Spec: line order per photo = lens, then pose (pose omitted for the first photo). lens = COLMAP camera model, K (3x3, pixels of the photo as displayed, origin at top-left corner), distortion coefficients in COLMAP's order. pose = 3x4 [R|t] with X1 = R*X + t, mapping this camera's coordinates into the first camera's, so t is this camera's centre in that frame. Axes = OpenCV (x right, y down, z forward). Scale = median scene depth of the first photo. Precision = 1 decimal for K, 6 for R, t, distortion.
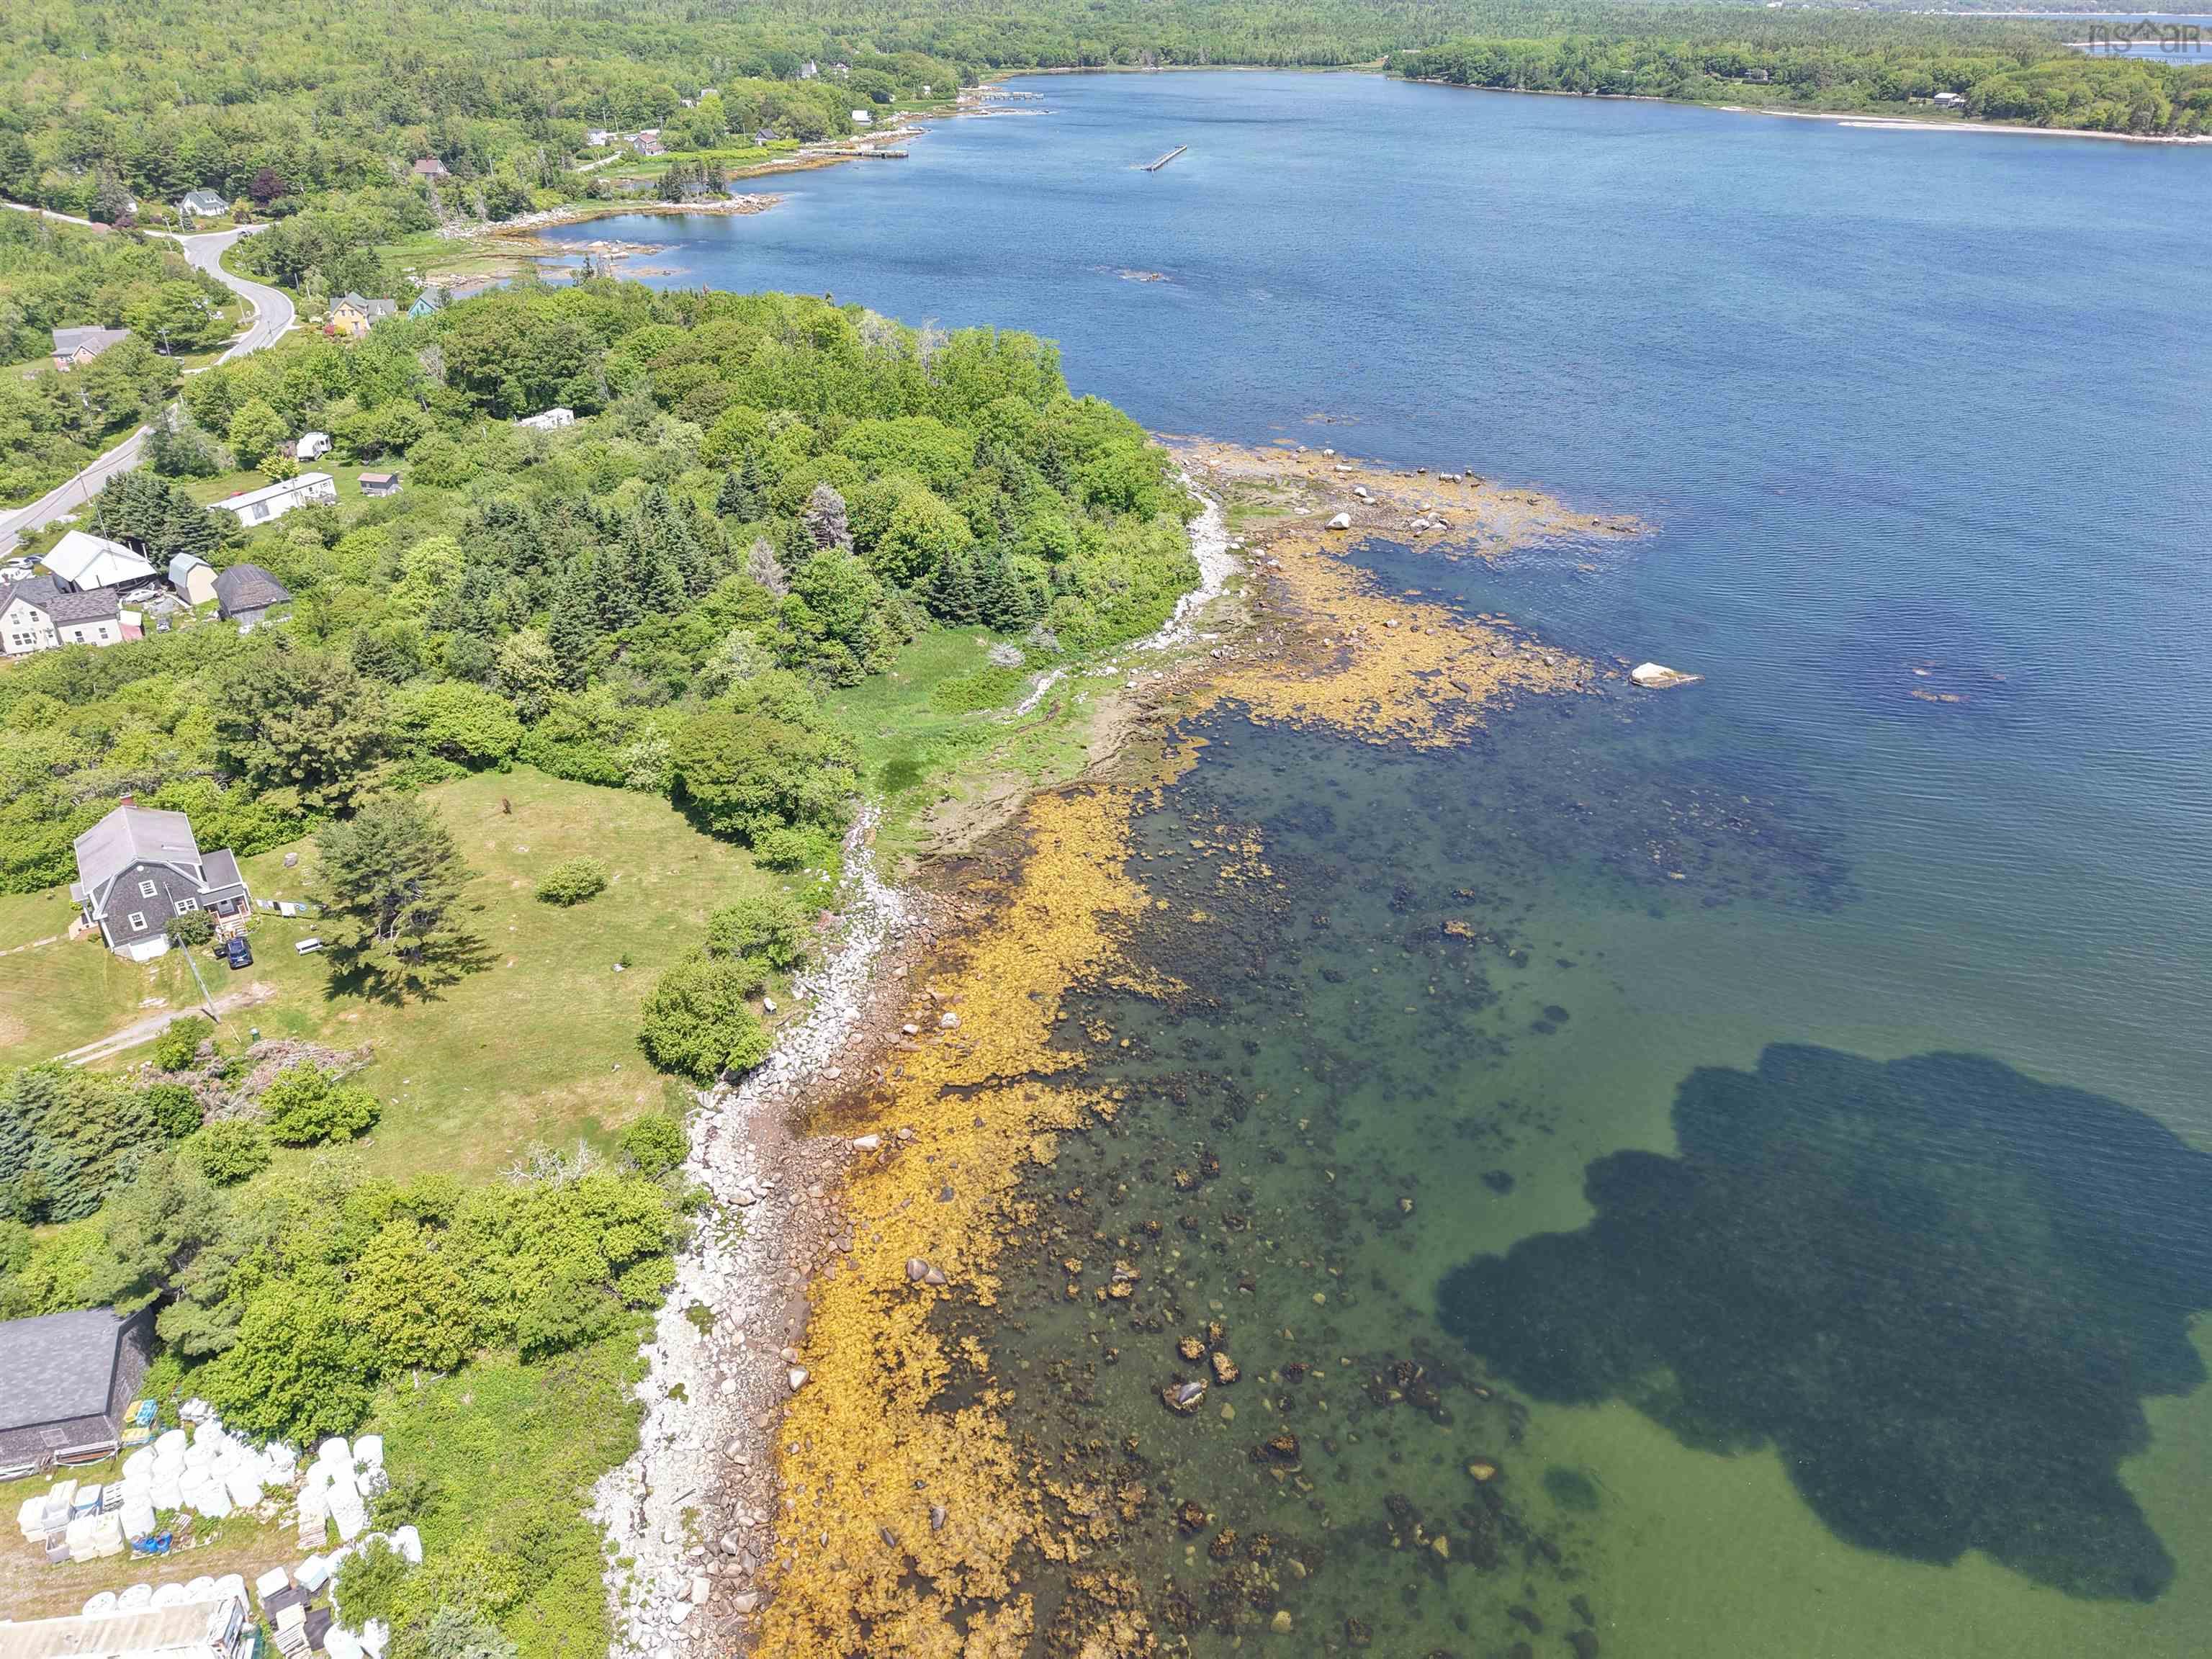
lens RADIAL K [[1475.2, 0, 1107.3], [0, 1475.2, 833.1], [0, 0, 1]] dist [0.031487, -0.030783]
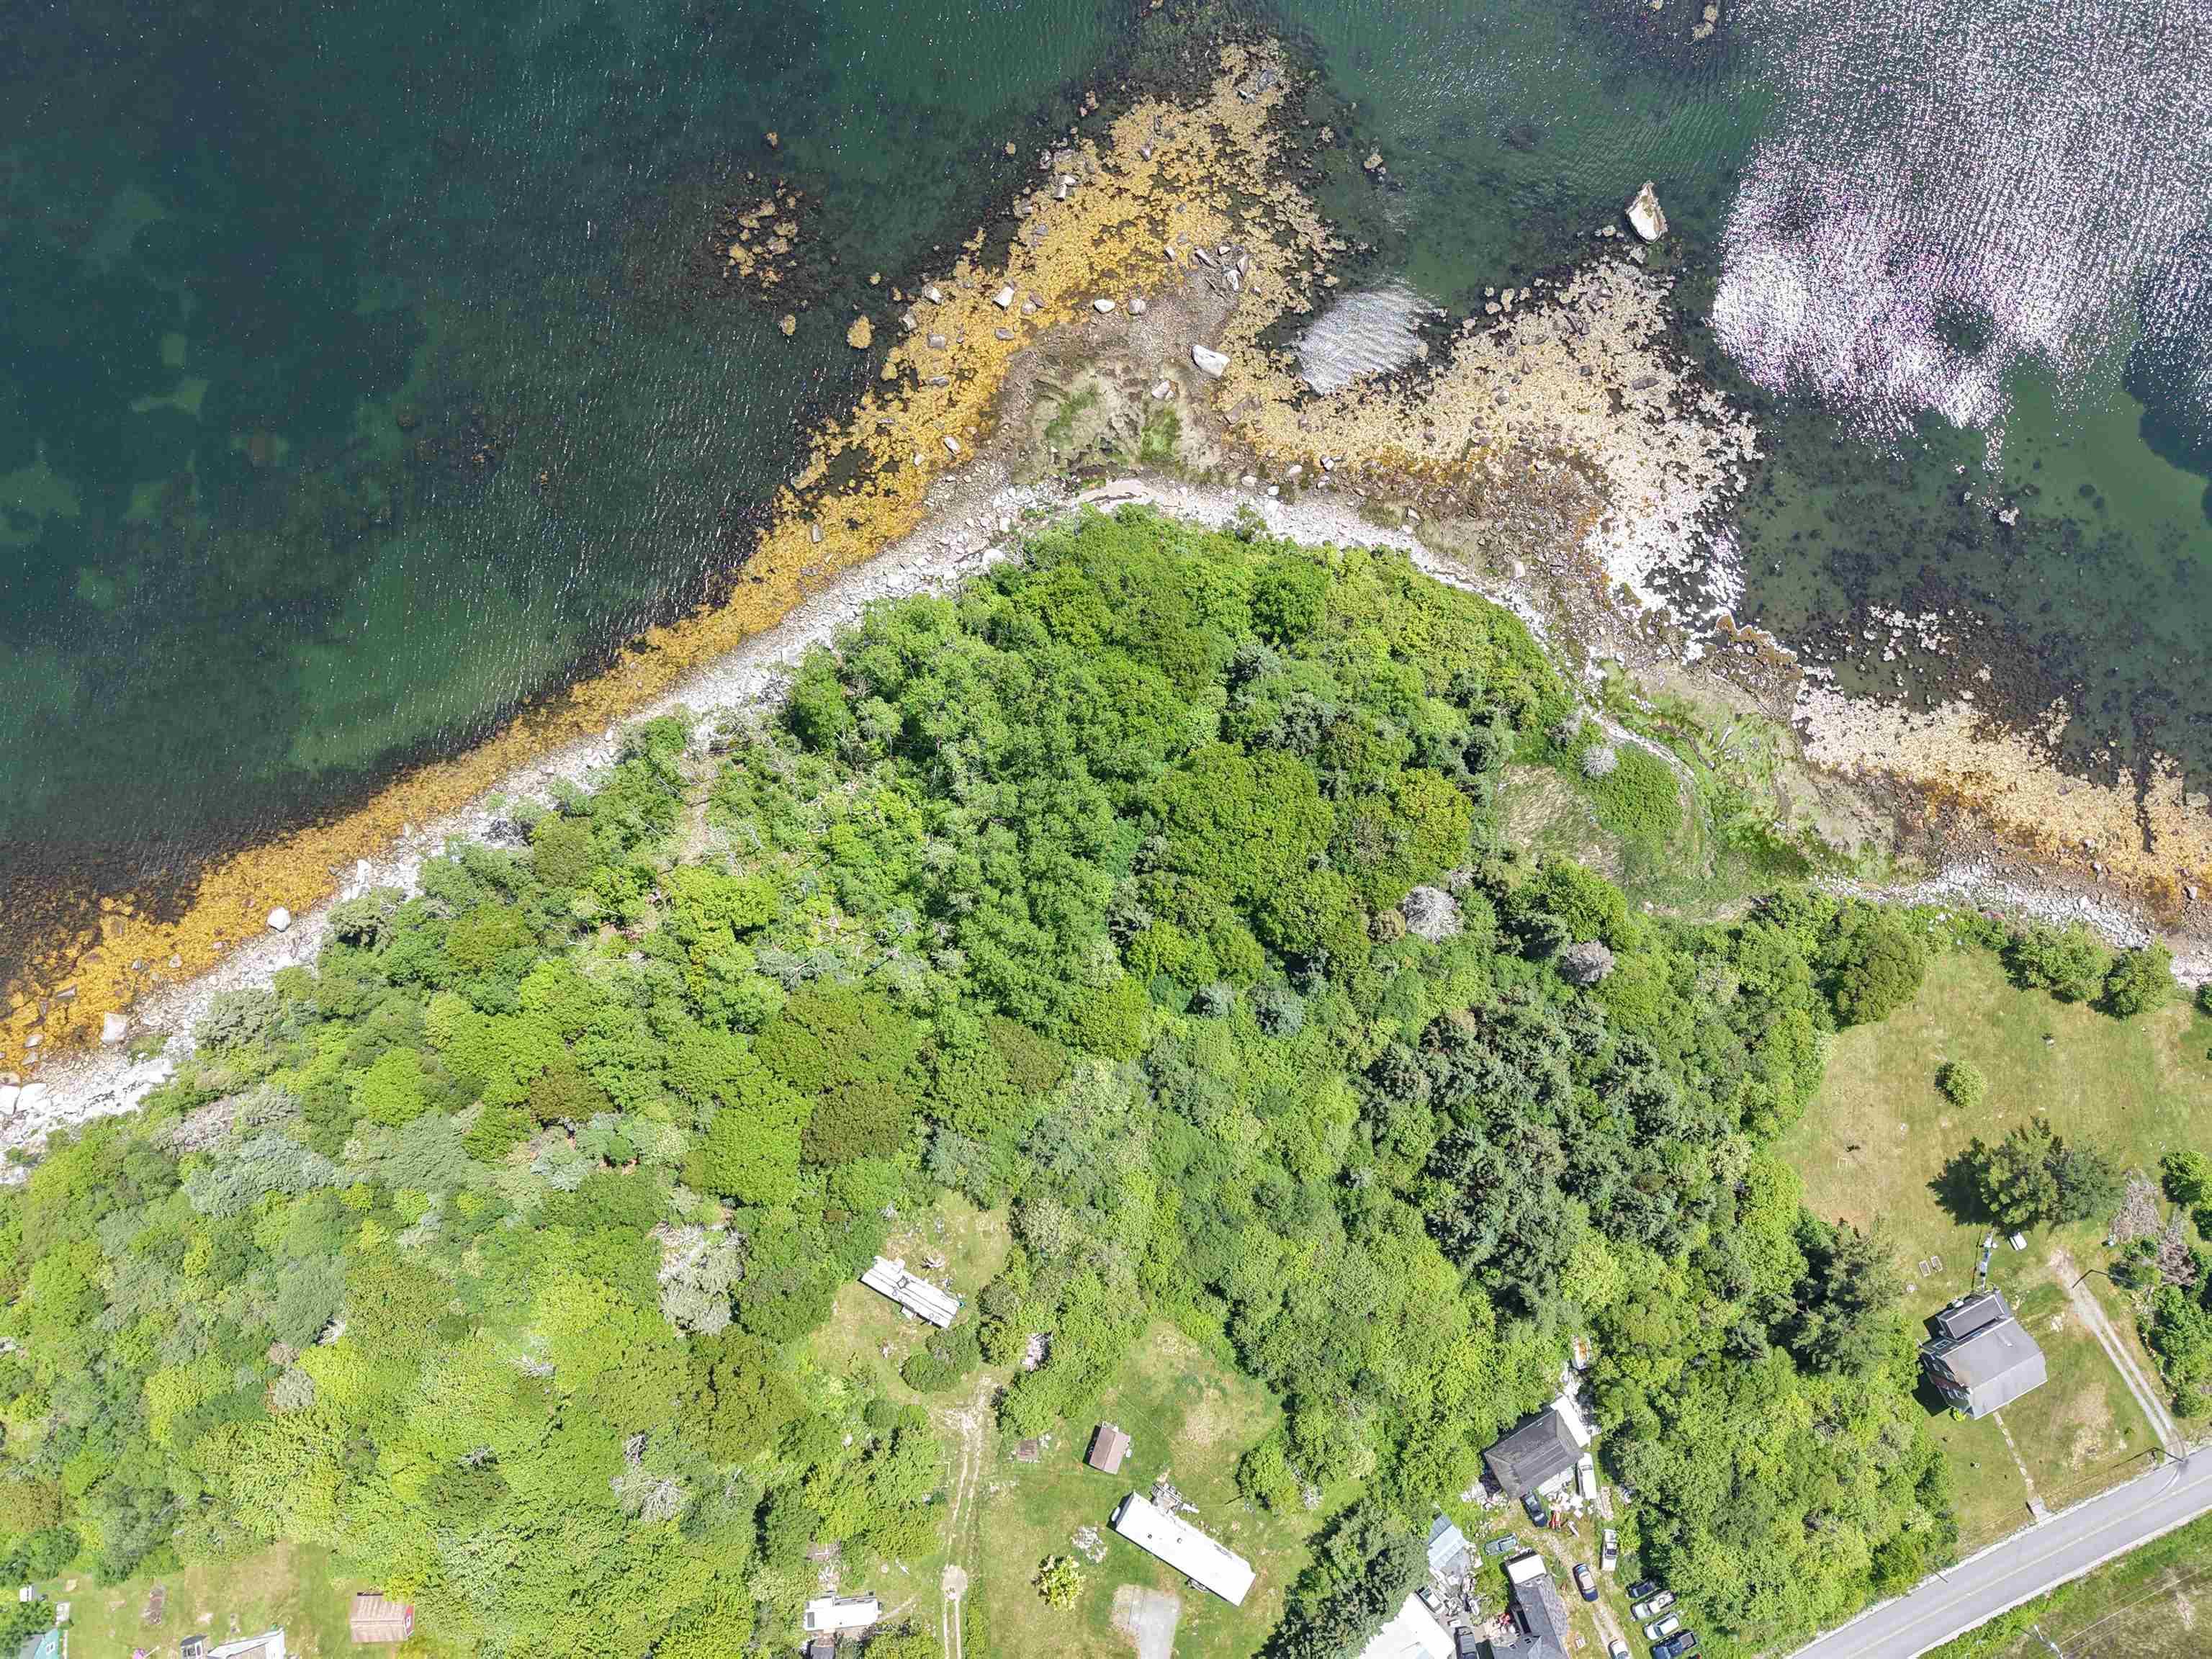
lens RADIAL K [[1475.2, 0, 1120.8], [0, 1475.2, 816.9], [0, 0, 1]] dist [0.031487, -0.030783]
pose [[0.150532, -0.982184, 0.112495, -0.357988], [0.474806, 0.171636, 0.863192, -1.532842], [-0.867121, -0.076524, 0.492183, 0.927628]]
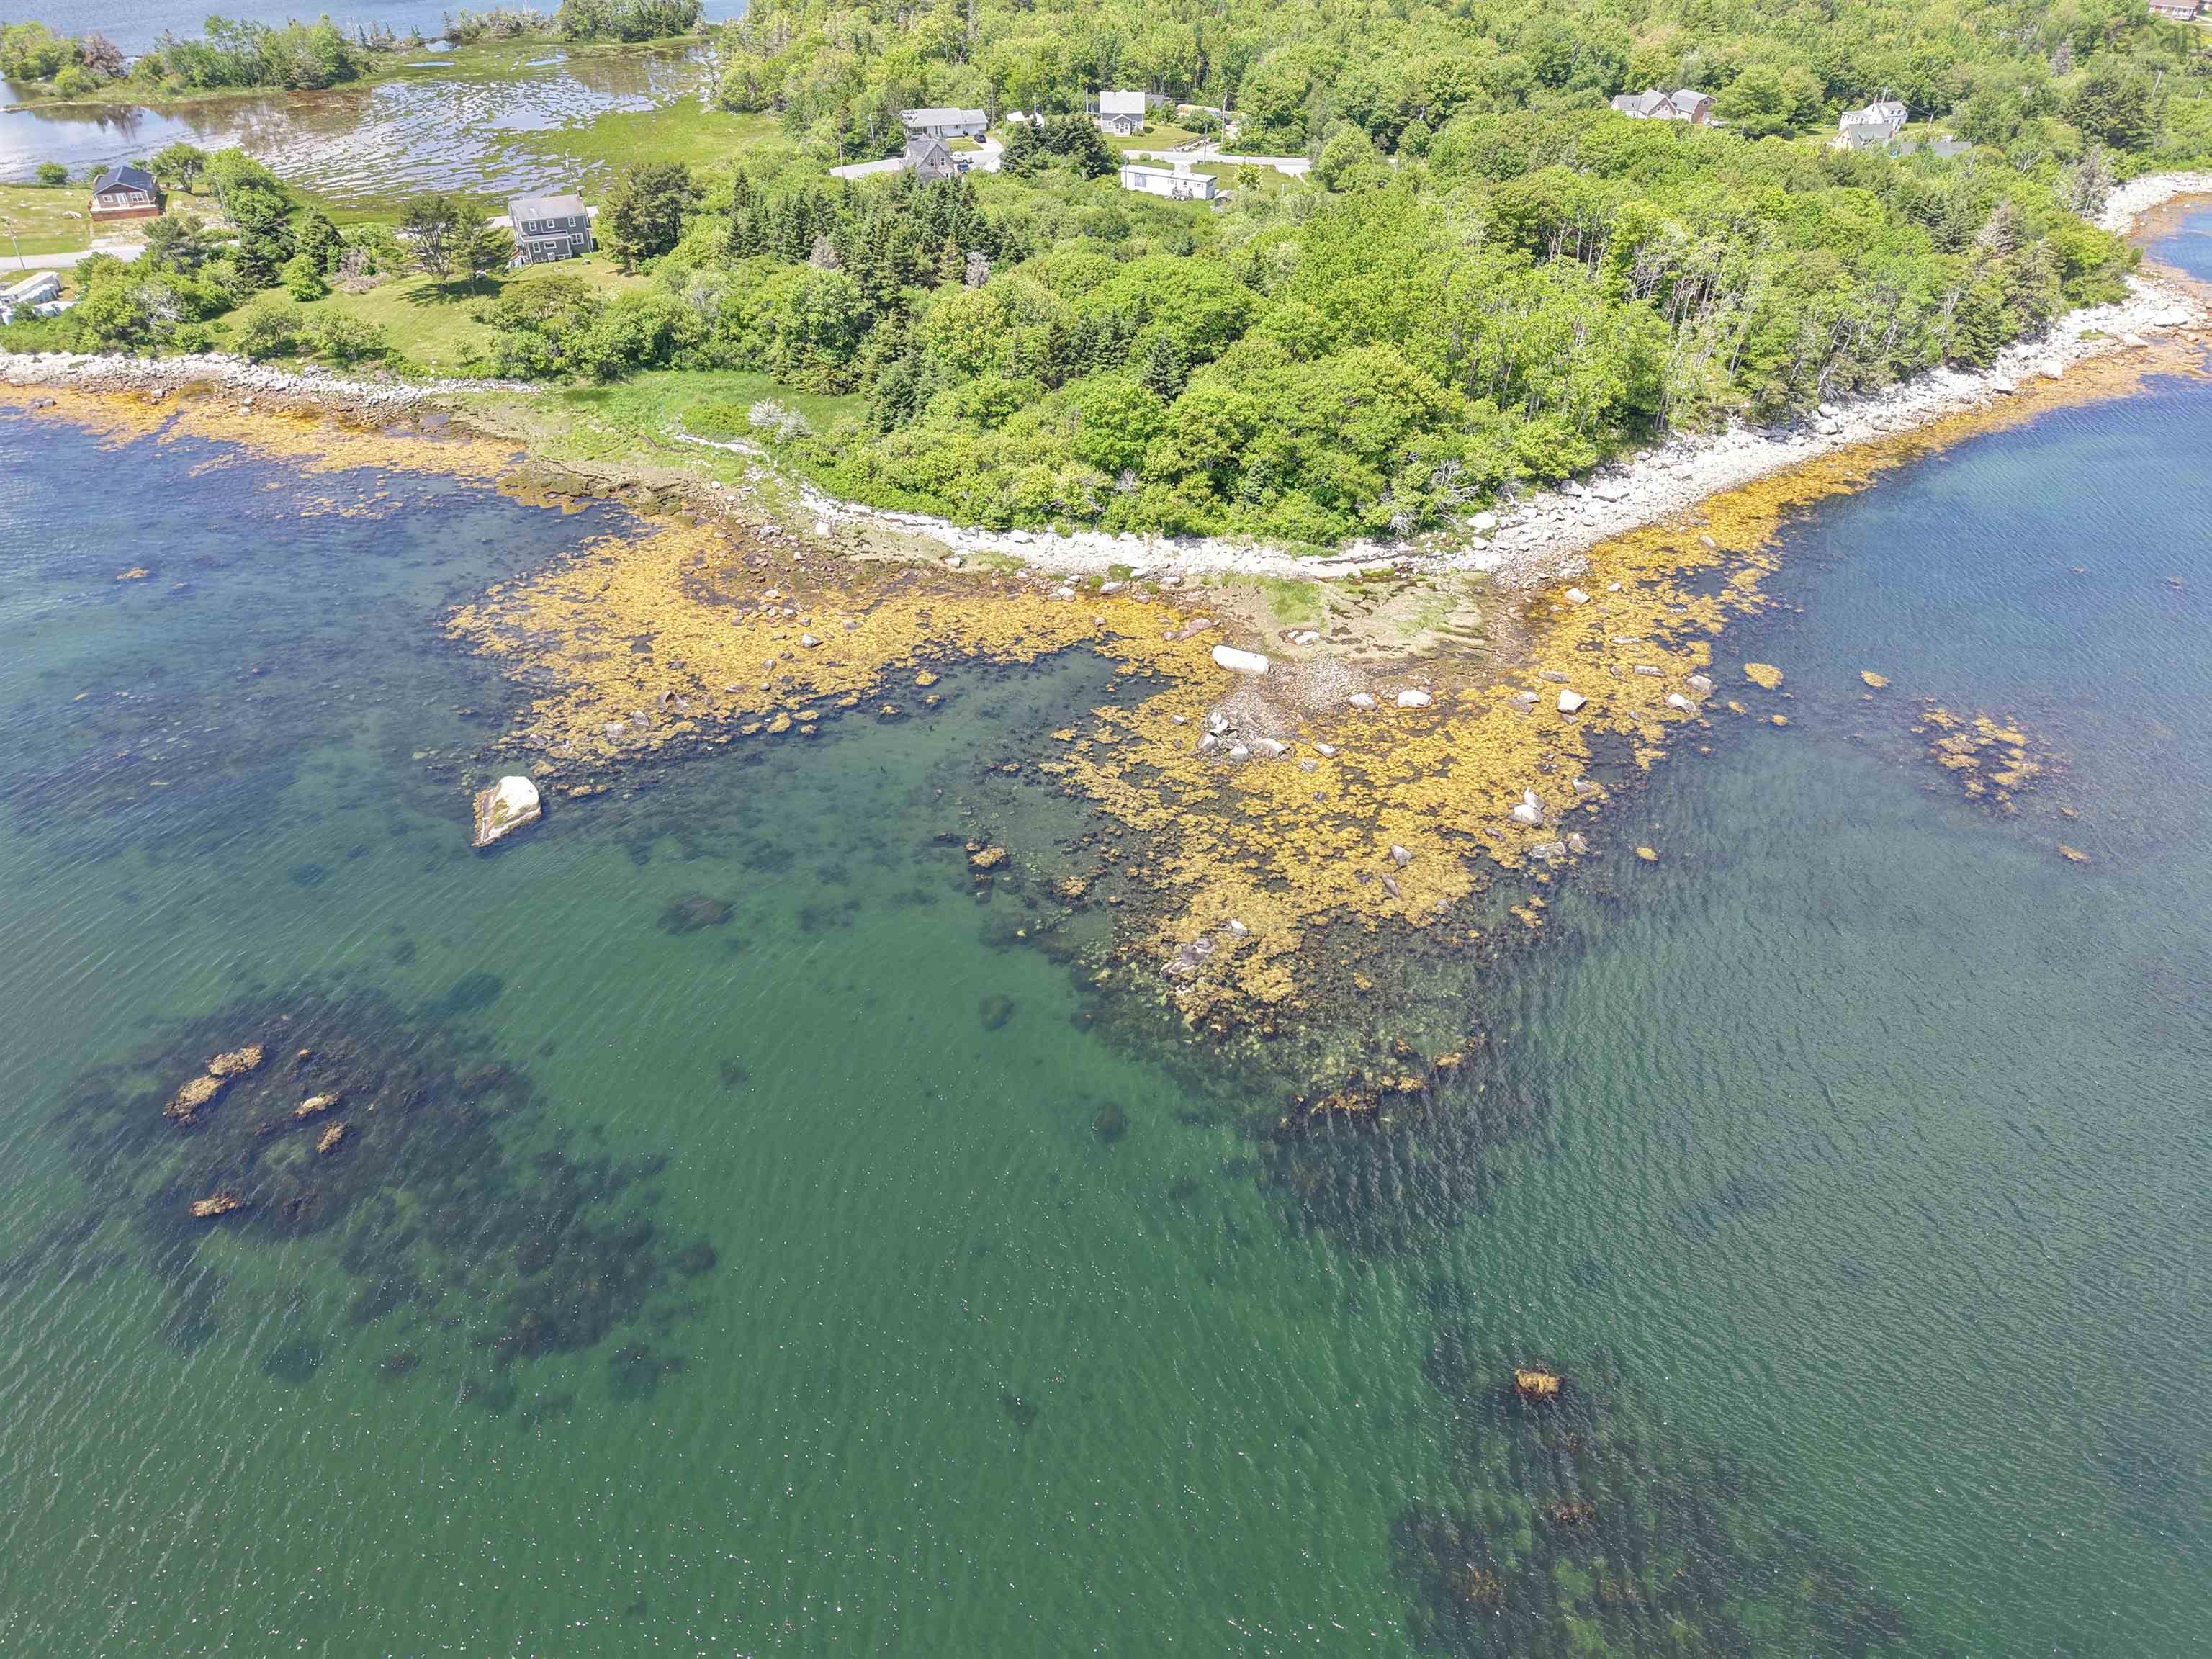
lens RADIAL K [[1475.2, 0, 1116.2], [0, 1475.2, 849.9], [0, 0, 1]] dist [0.031487, -0.030783]
pose [[-0.100144, 0.585519, -0.804450, 1.105322], [-0.505818, 0.666281, 0.547921, -0.737357], [0.856808, 0.461776, 0.229442, 1.355844]]
